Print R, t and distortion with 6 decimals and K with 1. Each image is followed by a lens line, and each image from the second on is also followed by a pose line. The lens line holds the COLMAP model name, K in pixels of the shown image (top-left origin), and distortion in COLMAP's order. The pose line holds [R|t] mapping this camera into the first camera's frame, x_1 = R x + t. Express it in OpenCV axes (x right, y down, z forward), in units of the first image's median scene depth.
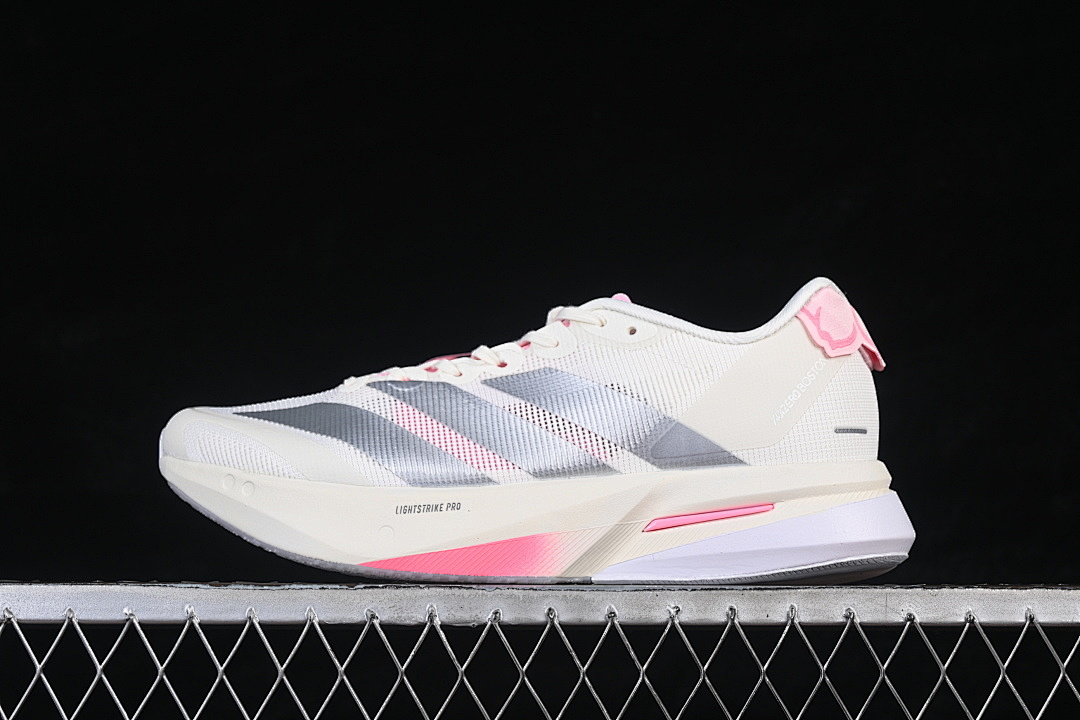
lens RADIAL K [[2330.4, 0, 541.5], [0, 2330.4, 353.2], [0, 0, 1]] dist [-0.074700, 0.000000]
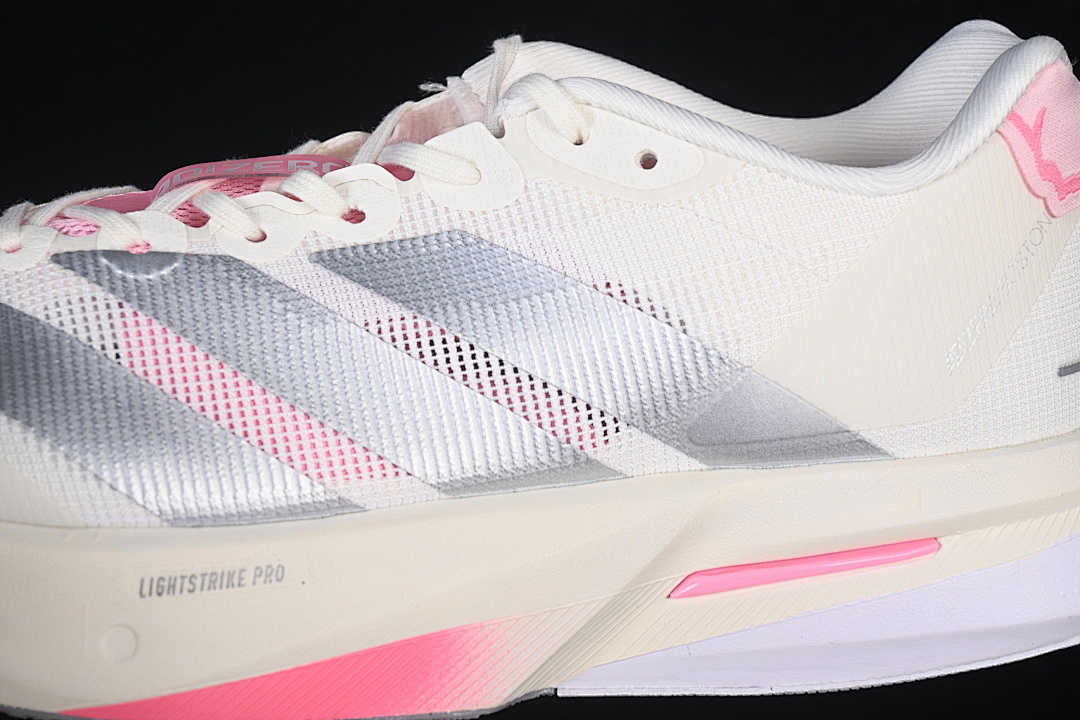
lens RADIAL K [[2107.3, 0, 537.6], [0, 2107.3, 361.2], [0, 0, 1]] dist [0.016895, 0.000000]
pose [[0.982797, -0.024365, 0.183077, -0.059053], [-0.034876, 0.948943, 0.313514, -0.101012], [-0.181369, -0.314506, 0.931768, 0.608246]]
